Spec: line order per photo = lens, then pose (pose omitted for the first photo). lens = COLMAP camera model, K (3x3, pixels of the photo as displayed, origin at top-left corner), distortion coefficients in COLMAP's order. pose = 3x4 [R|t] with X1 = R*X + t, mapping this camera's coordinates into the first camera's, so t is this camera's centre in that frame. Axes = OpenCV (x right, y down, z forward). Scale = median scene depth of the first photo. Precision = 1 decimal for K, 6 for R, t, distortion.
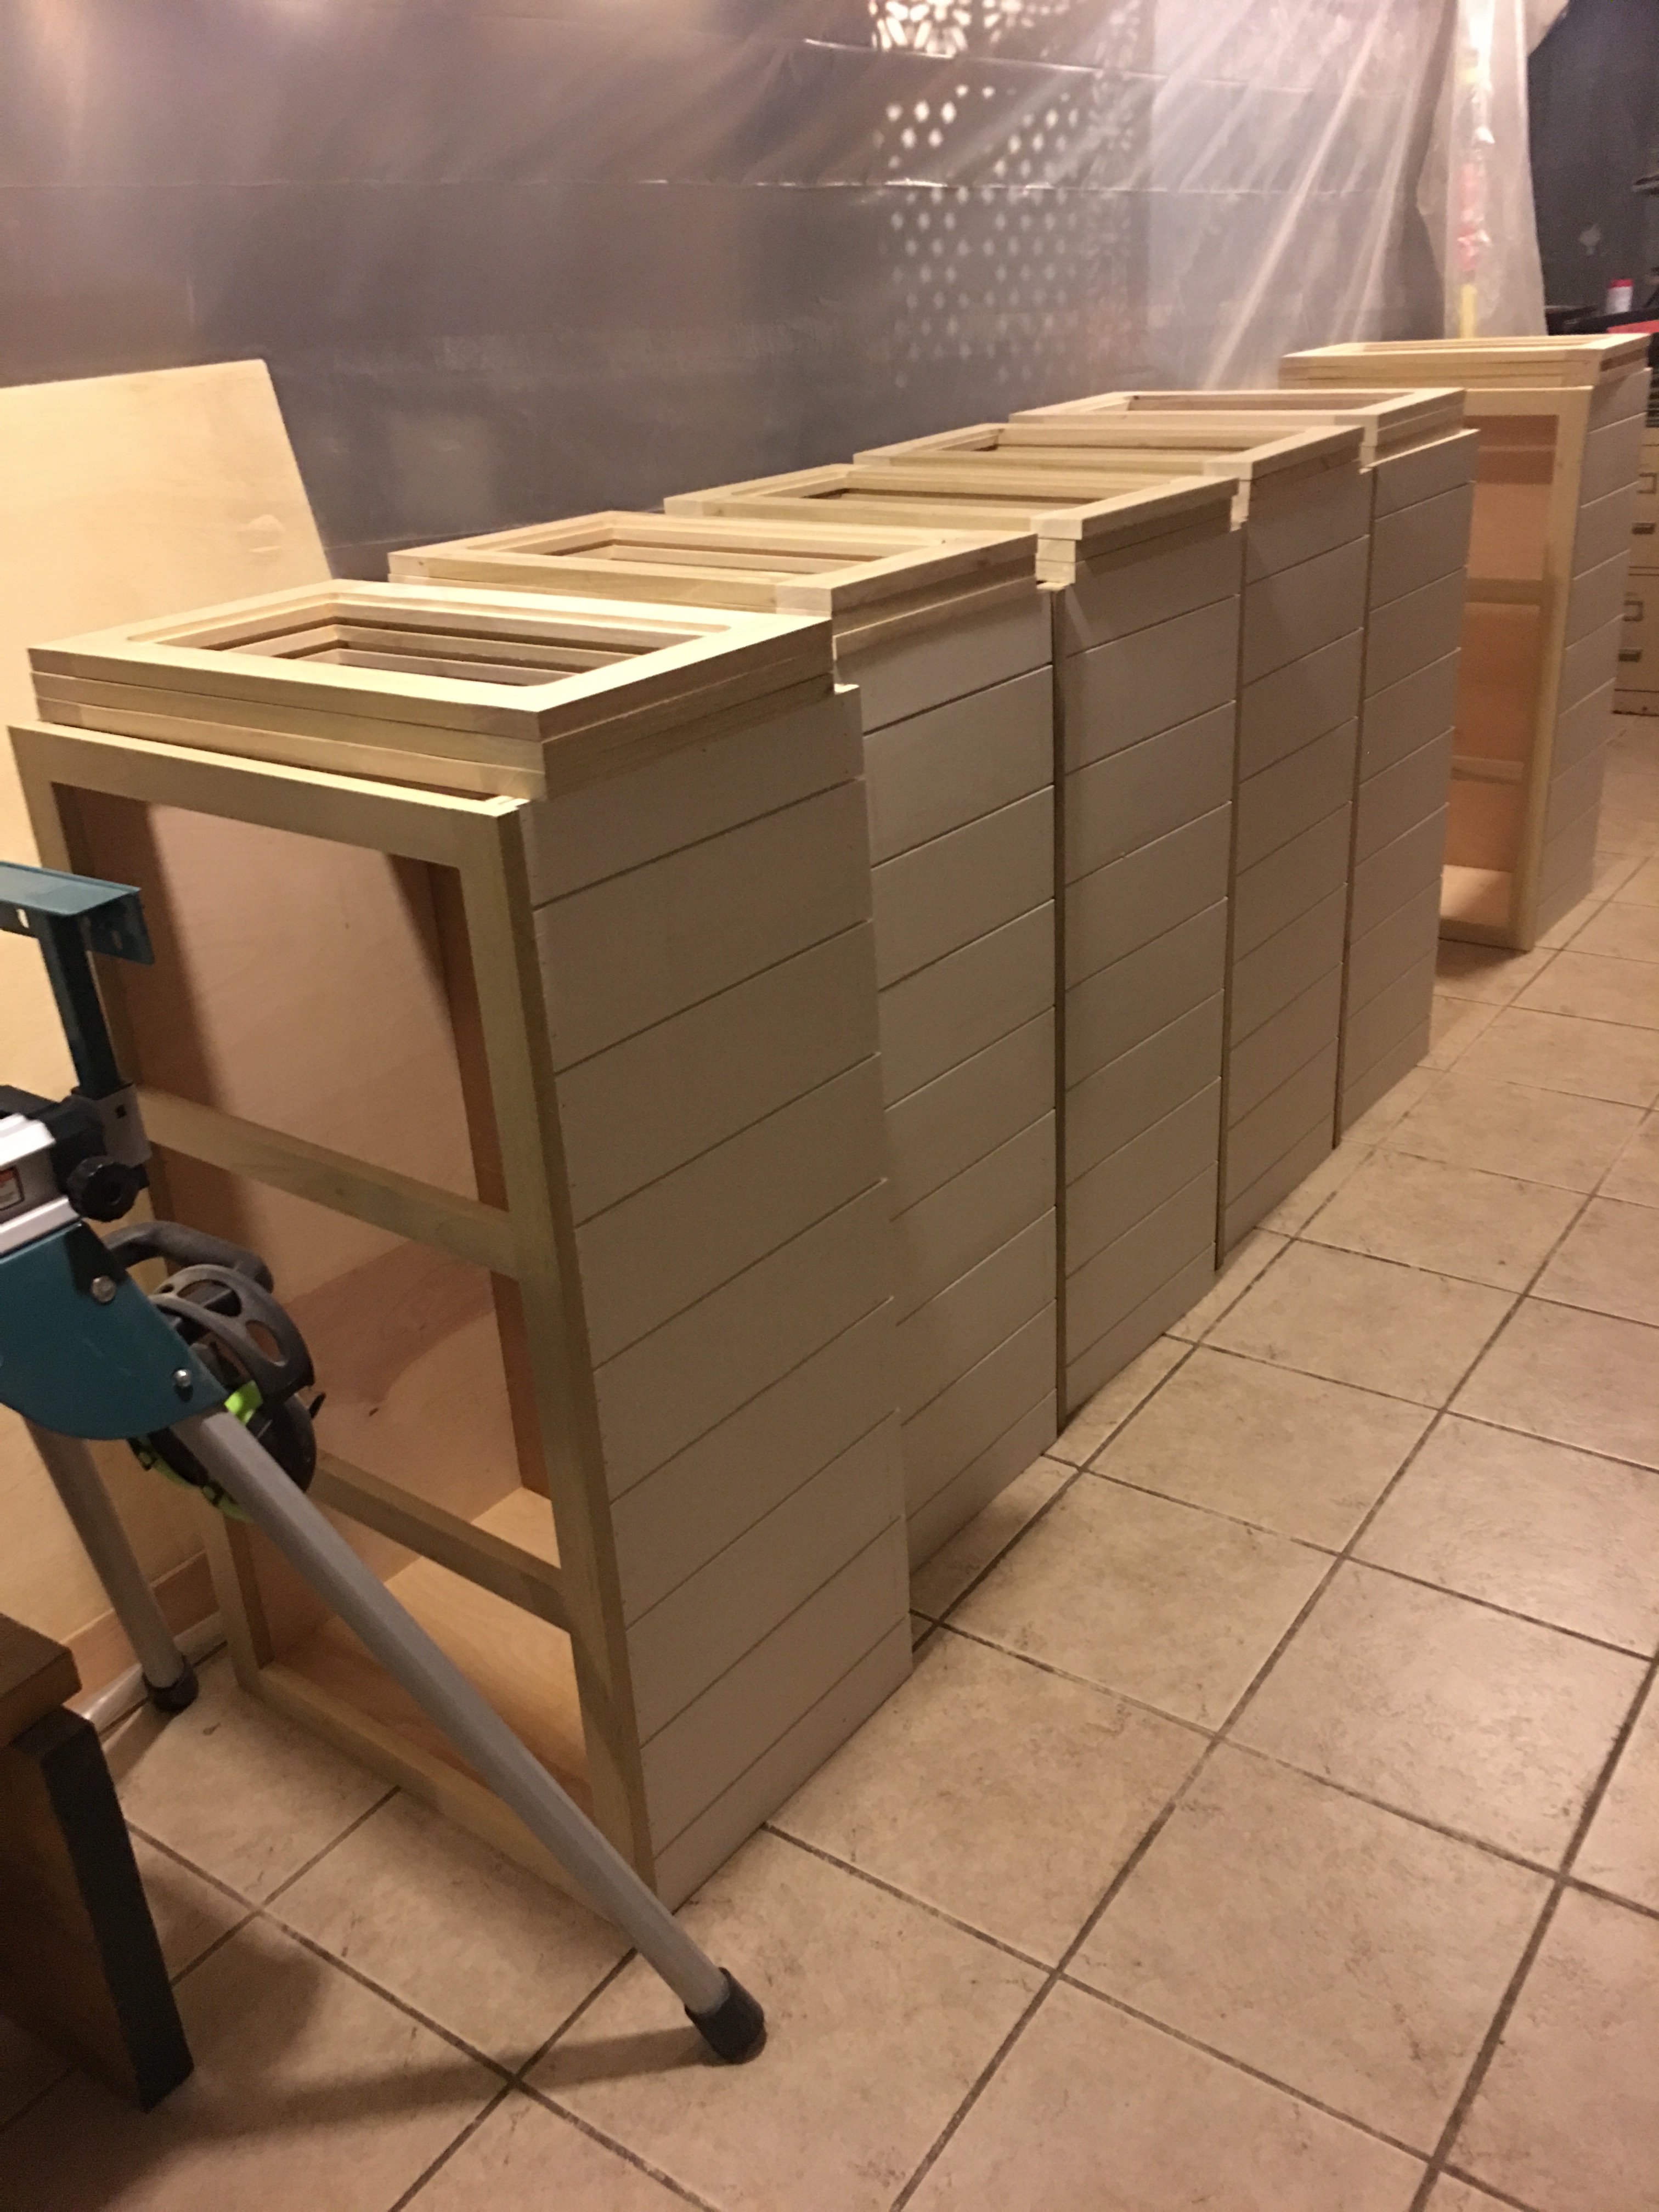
lens RADIAL K [[1868.4, 0, 829.5], [0, 1868.4, 1106.0], [0, 0, 1]] dist [0.072196, -0.109098]
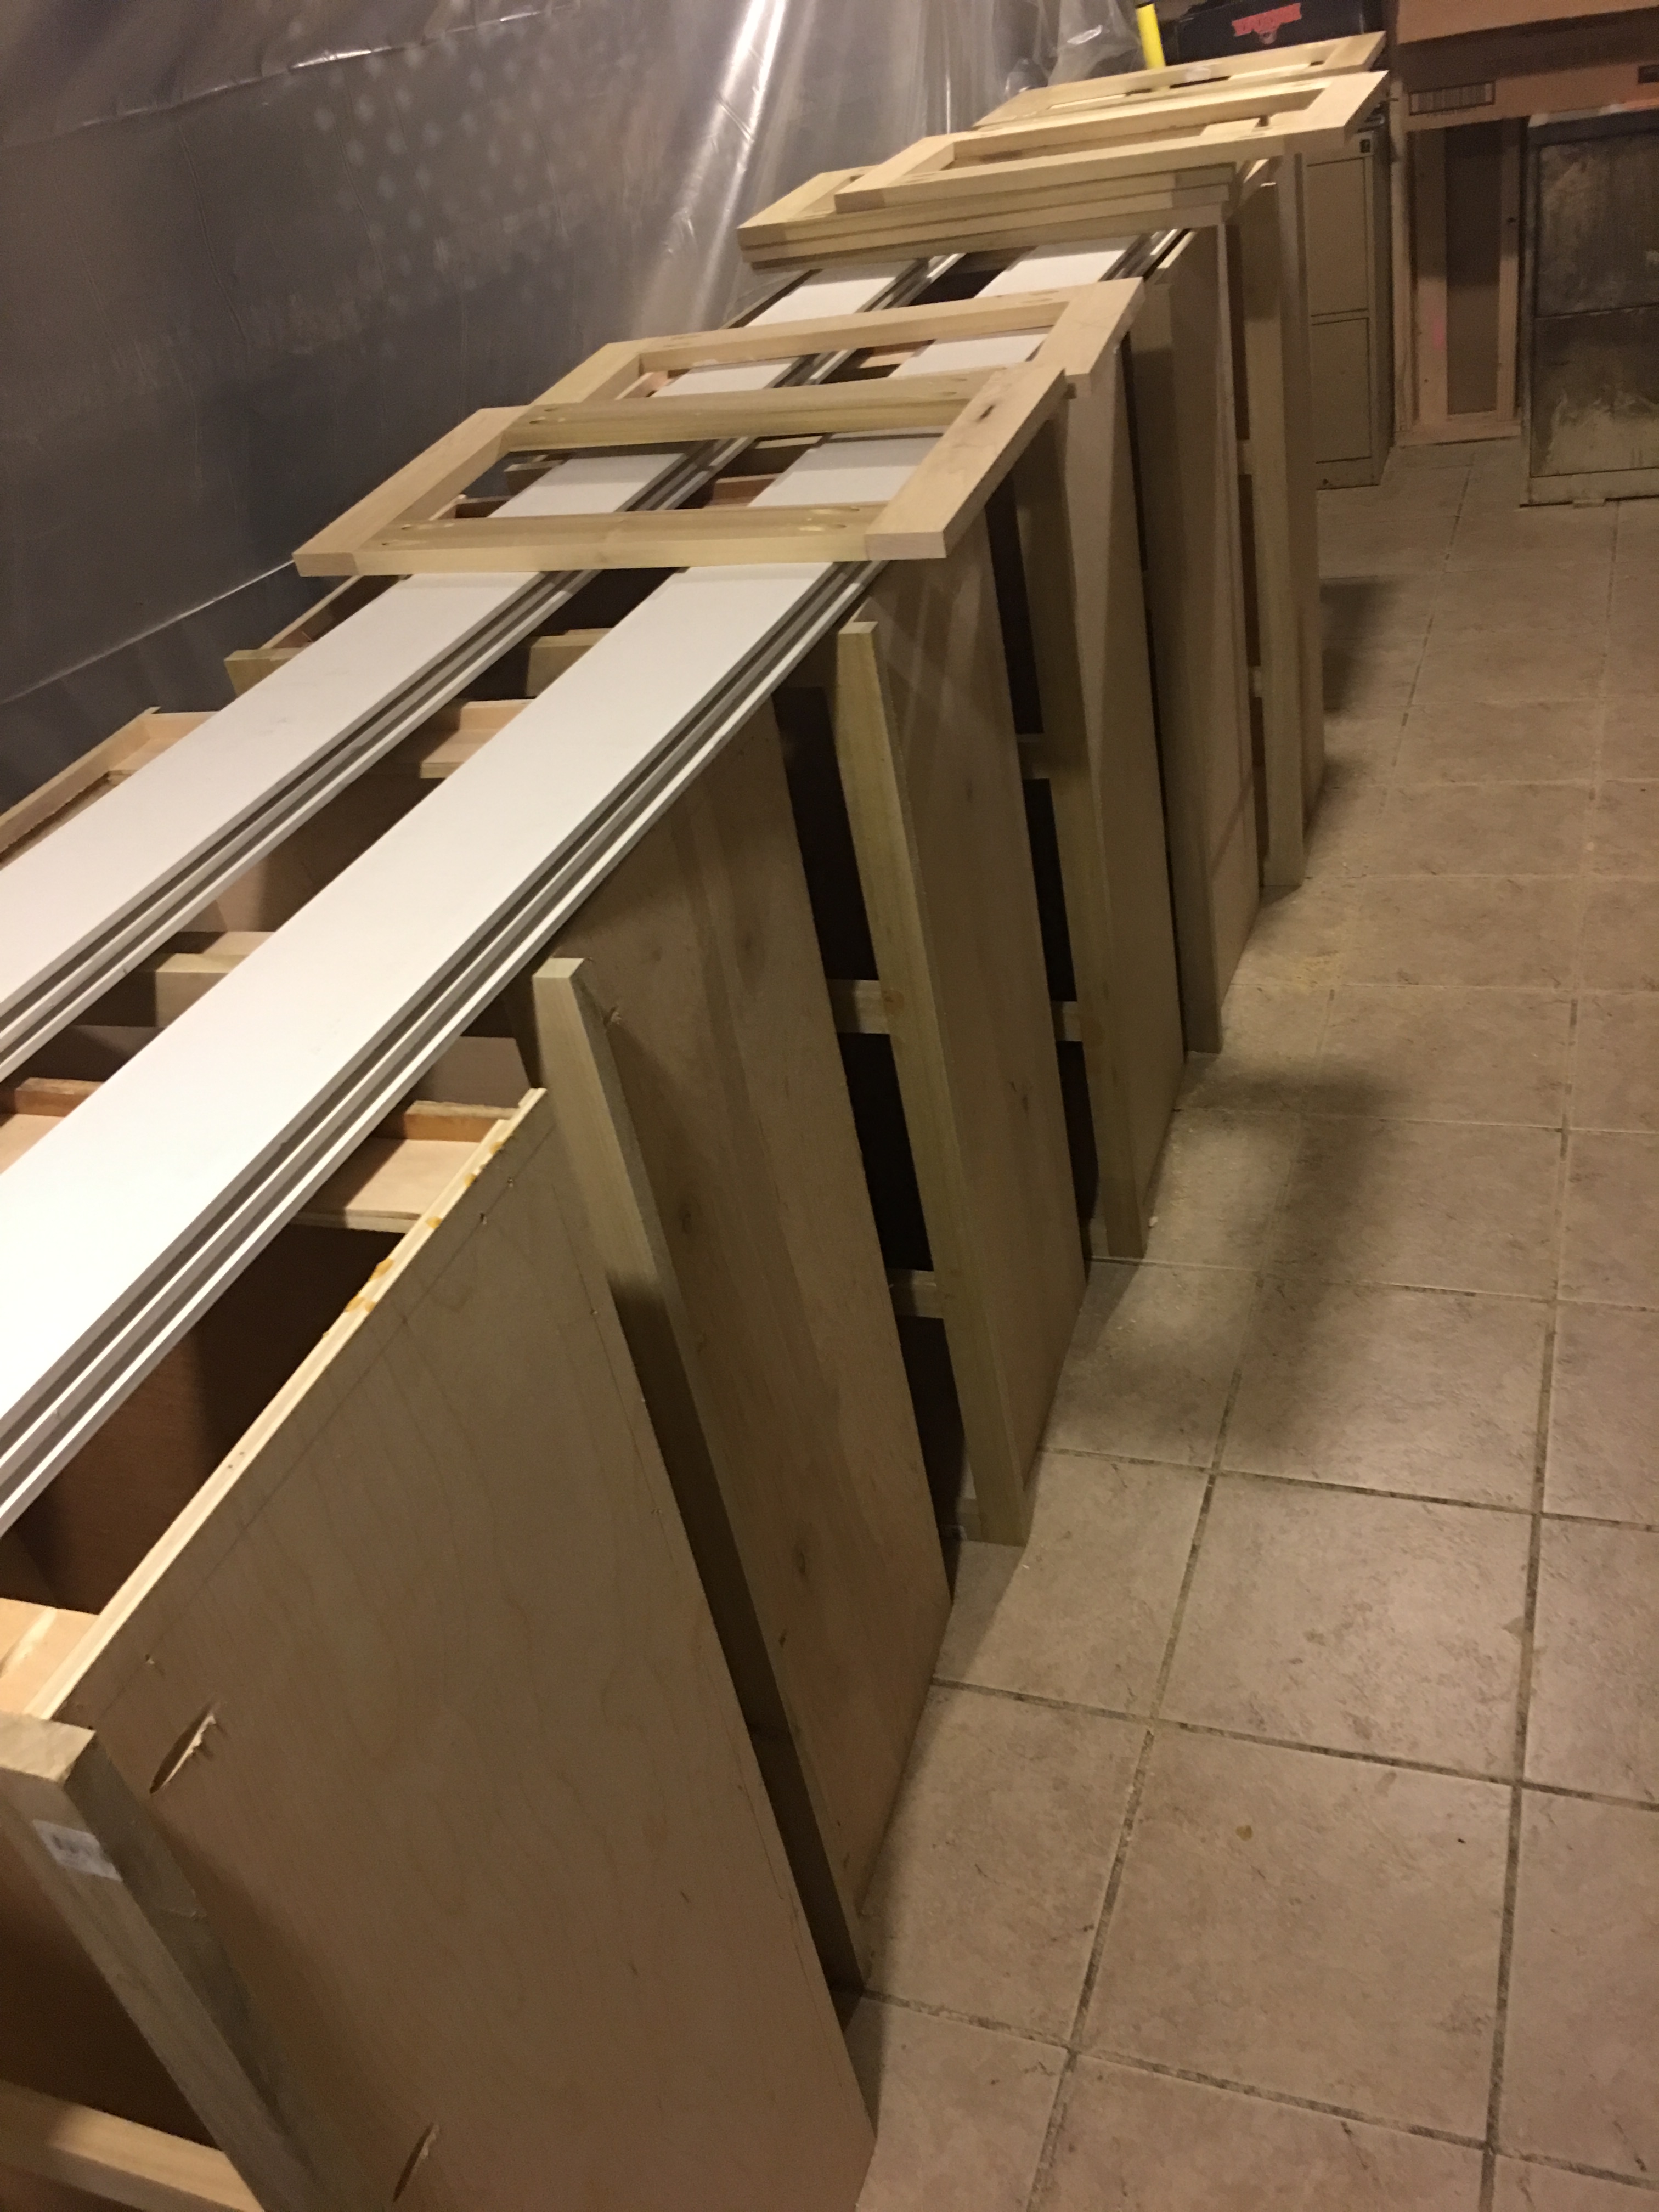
lens RADIAL K [[1868.4, 0, 829.5], [0, 1868.4, 1106.0], [0, 0, 1]] dist [0.072196, -0.109098]
pose [[0.958388, -0.238935, 0.156214, 0.019374], [0.217449, 0.965569, 0.142804, -0.194007], [-0.184957, -0.102893, 0.977345, 0.296333]]
